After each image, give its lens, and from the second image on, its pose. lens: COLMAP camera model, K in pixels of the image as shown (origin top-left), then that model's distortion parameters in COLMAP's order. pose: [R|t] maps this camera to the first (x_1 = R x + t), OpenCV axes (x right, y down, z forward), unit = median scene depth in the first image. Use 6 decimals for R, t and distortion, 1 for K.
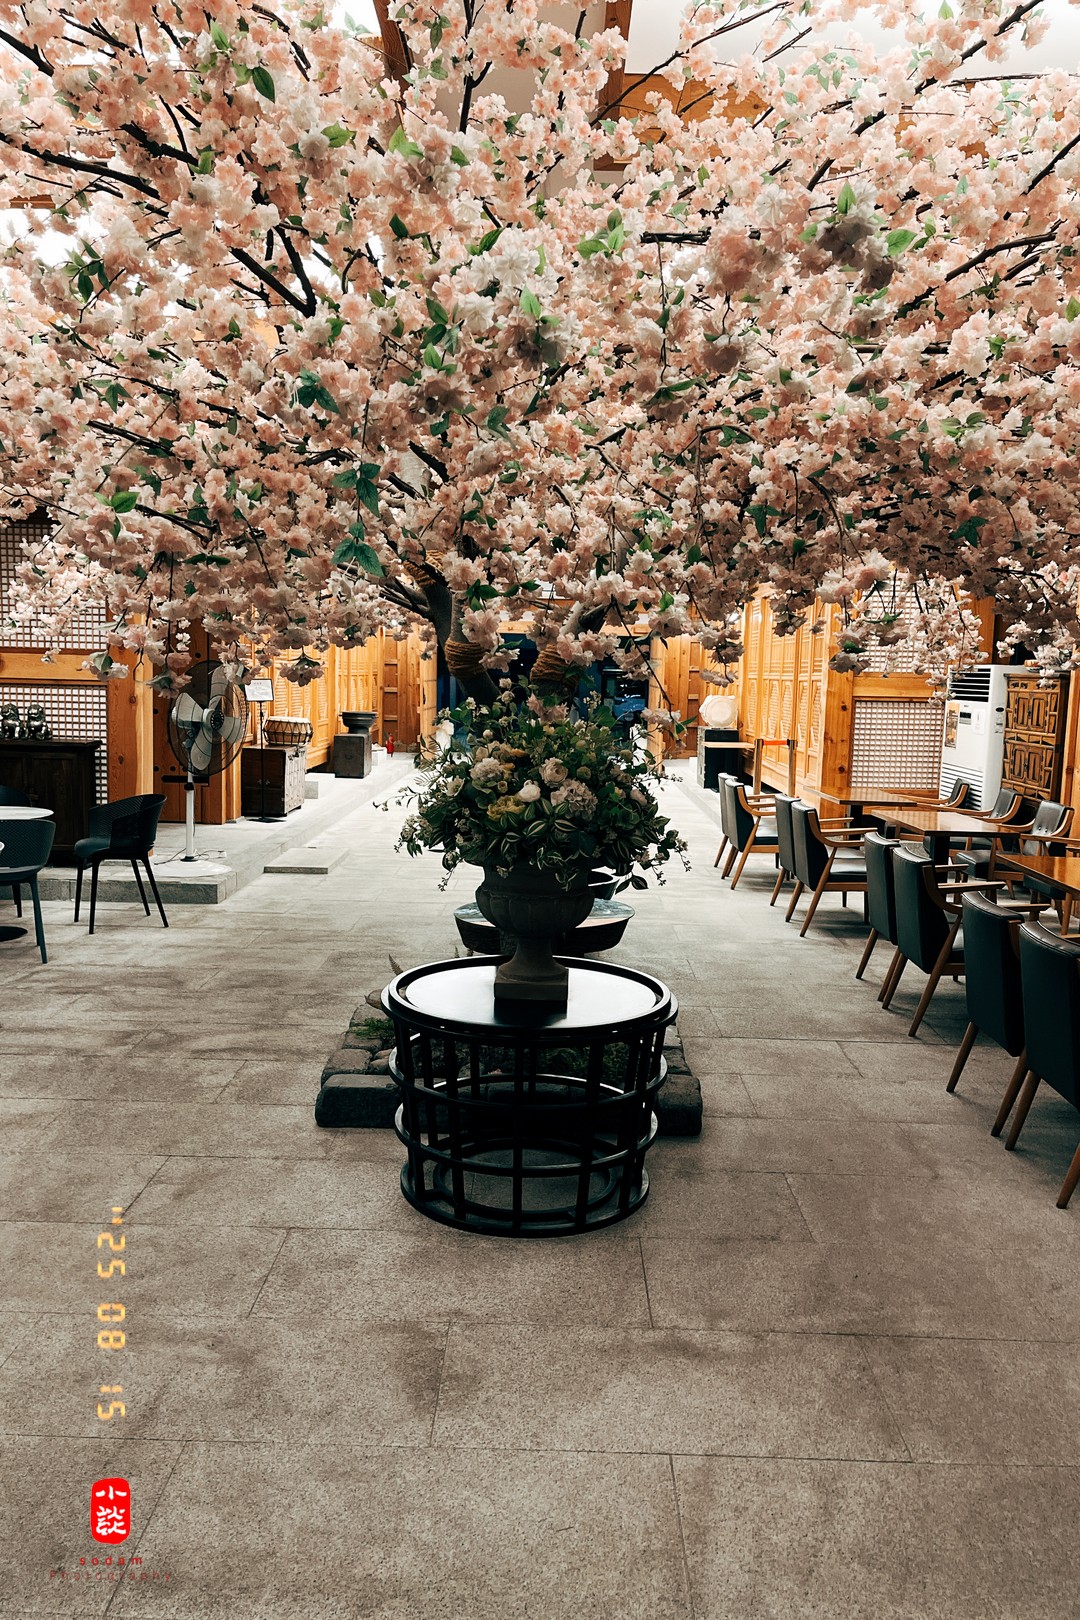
lens RADIAL K [[1219.9, 0, 540.7], [0, 1219.9, 817.5], [0, 0, 1]] dist [0.051624, -0.059206]
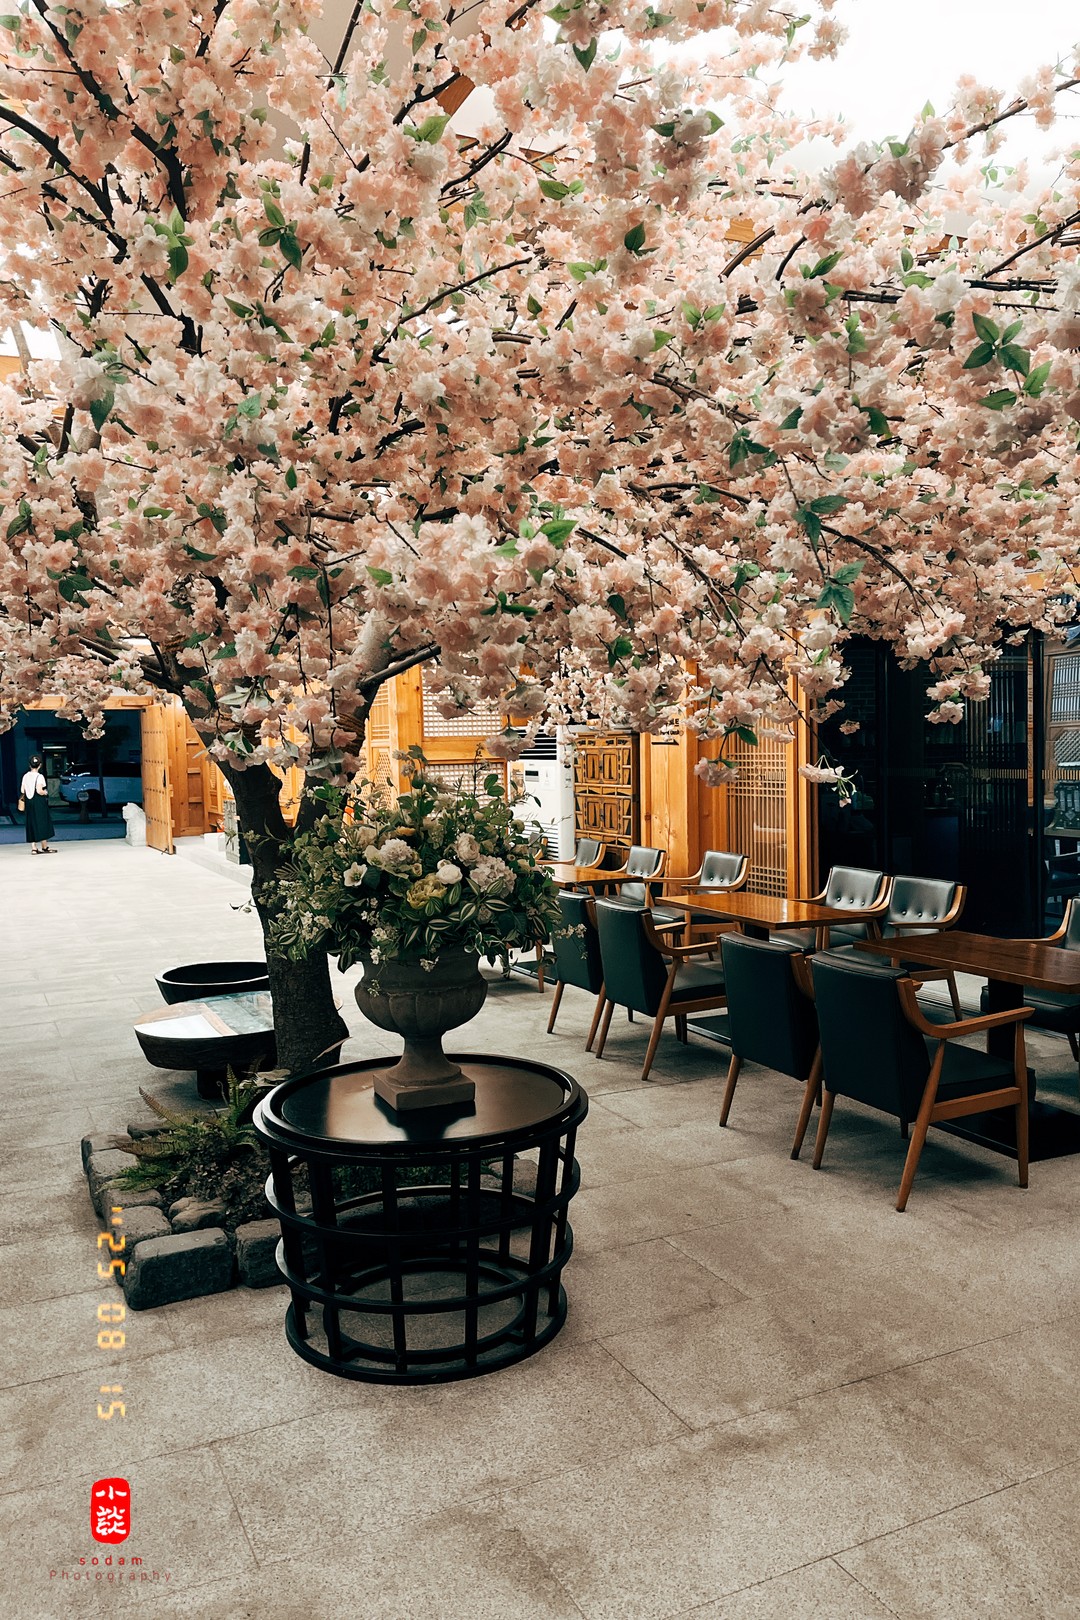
lens RADIAL K [[1219.9, 0, 541.6], [0, 1219.9, 815.5], [0, 0, 1]] dist [0.051624, -0.059206]
pose [[0.893895, -0.070520, 0.442695, -0.326765], [0.096228, 0.994713, -0.035851, -0.022981], [-0.437826, 0.074647, 0.895955, 0.147111]]
